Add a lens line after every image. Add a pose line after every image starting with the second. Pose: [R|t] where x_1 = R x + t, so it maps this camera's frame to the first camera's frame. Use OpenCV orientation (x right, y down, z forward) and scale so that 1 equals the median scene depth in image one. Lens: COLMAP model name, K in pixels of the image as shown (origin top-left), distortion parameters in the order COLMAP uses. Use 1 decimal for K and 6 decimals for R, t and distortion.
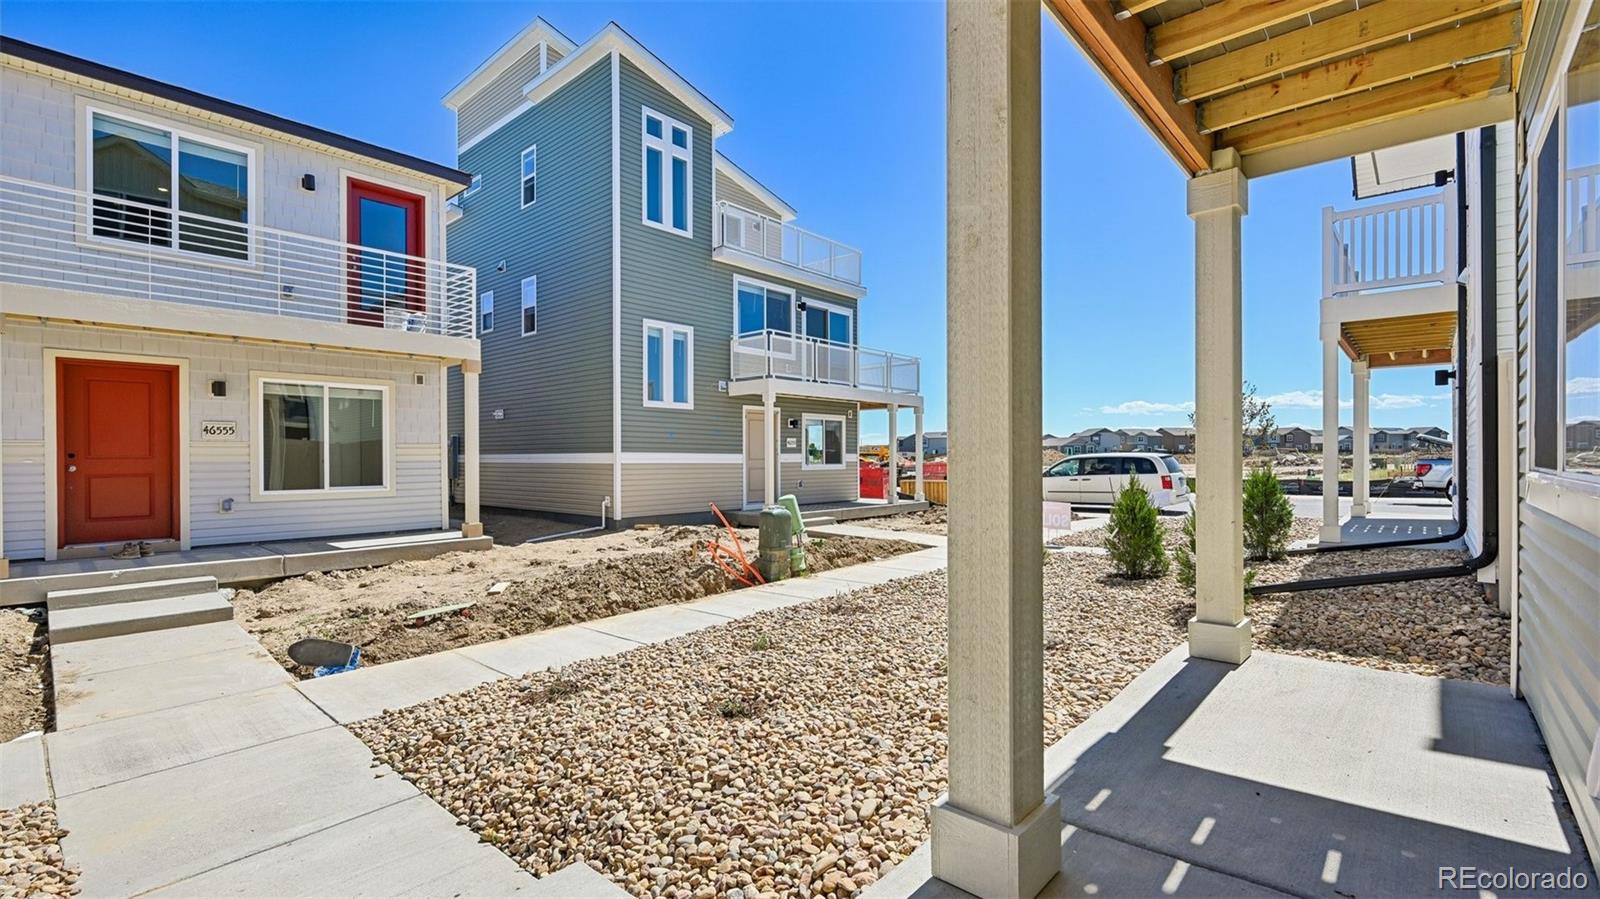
lens RADIAL K [[704.4, 0, 804.7], [0, 704.4, 458.5], [0, 0, 1]] dist [-0.003620, 0.000144]
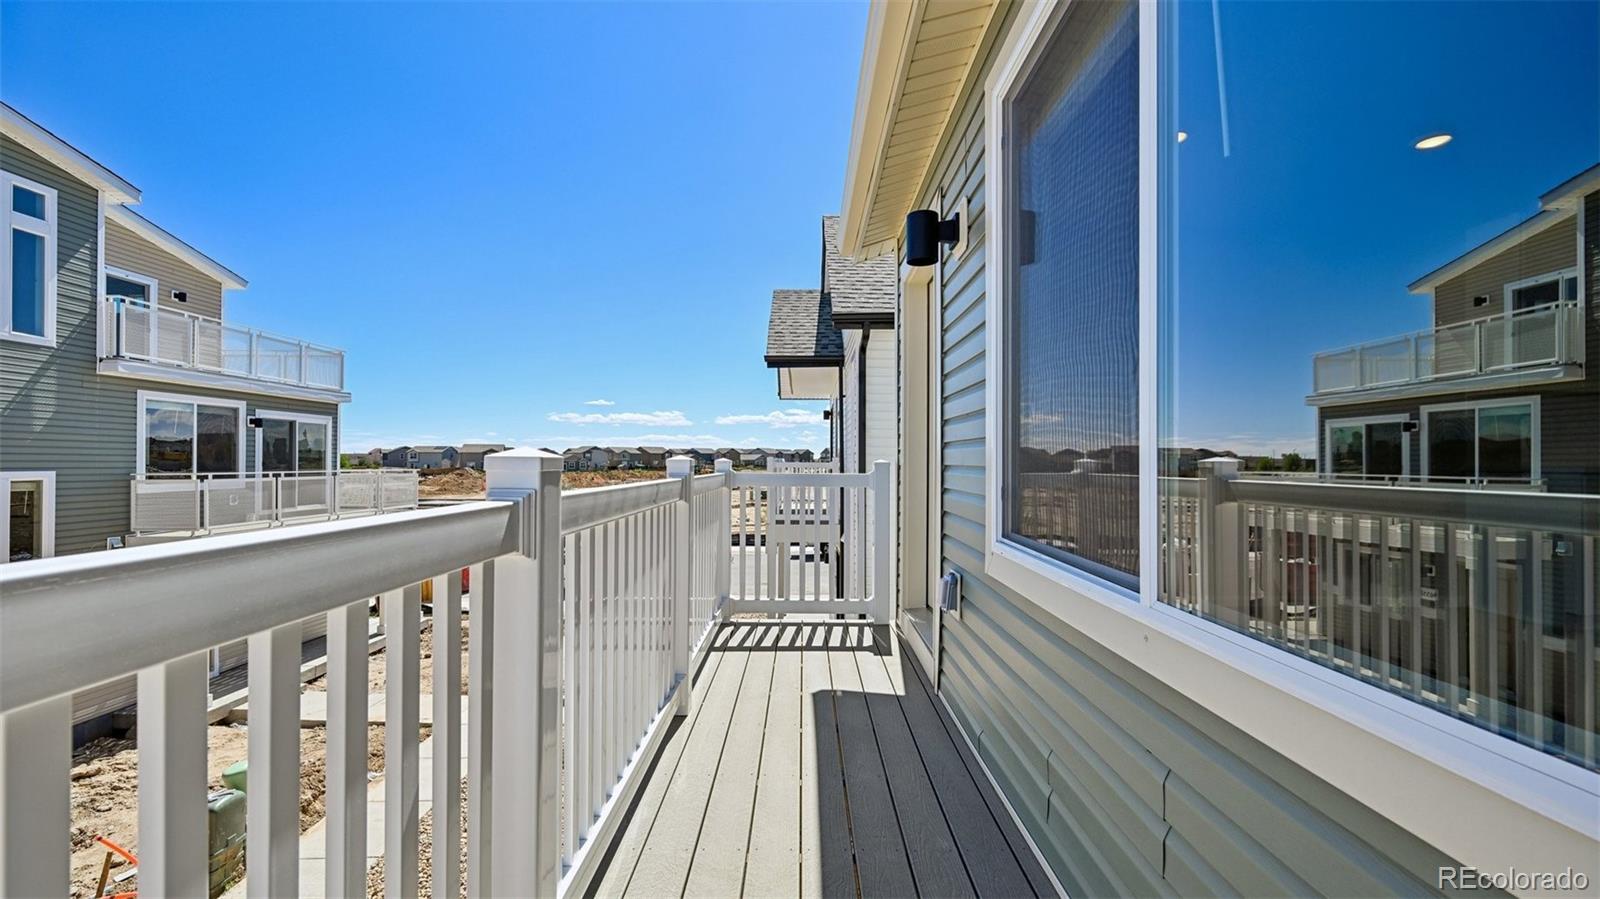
lens RADIAL K [[625.8, 0, 792.7], [0, 625.8, 454.8], [0, 0, 1]] dist [0.002404, 0.000580]
pose [[0.758503, 0.010038, 0.651592, -0.005931], [-0.005130, 0.999942, -0.009433, -0.191496], [-0.651649, 0.003812, 0.758511, 0.026127]]
